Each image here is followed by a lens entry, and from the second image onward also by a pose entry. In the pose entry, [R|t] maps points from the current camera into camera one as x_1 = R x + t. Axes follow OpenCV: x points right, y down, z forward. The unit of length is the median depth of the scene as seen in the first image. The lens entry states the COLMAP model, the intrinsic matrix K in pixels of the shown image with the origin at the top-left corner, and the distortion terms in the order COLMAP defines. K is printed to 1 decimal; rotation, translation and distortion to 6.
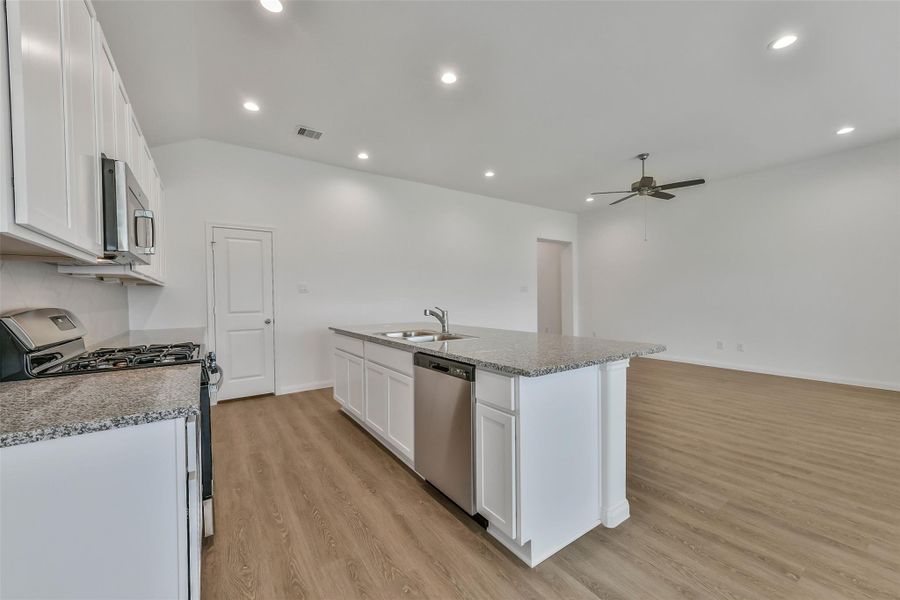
lens RADIAL K [[346.4, 0, 454.1], [0, 346.4, 305.1], [0, 0, 1]] dist [-0.000219, 0.000160]
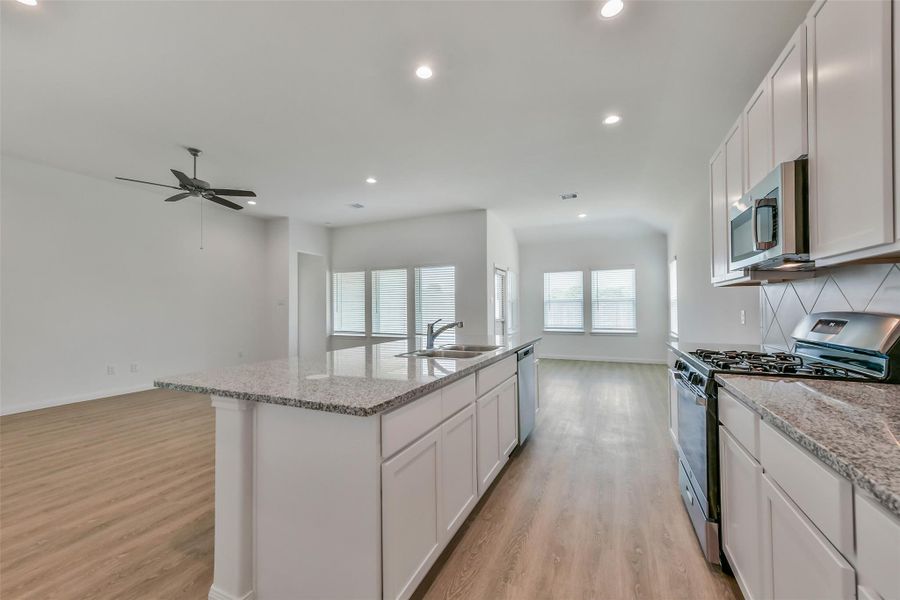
lens RADIAL K [[346.4, 0, 454.1], [0, 346.4, 305.1], [0, 0, 1]] dist [-0.000219, 0.000160]
pose [[-0.498161, 0.024392, 0.866742, -0.815577], [0.032264, 0.999433, -0.009583, -0.021585], [-0.866484, 0.023191, -0.498665, 1.362629]]
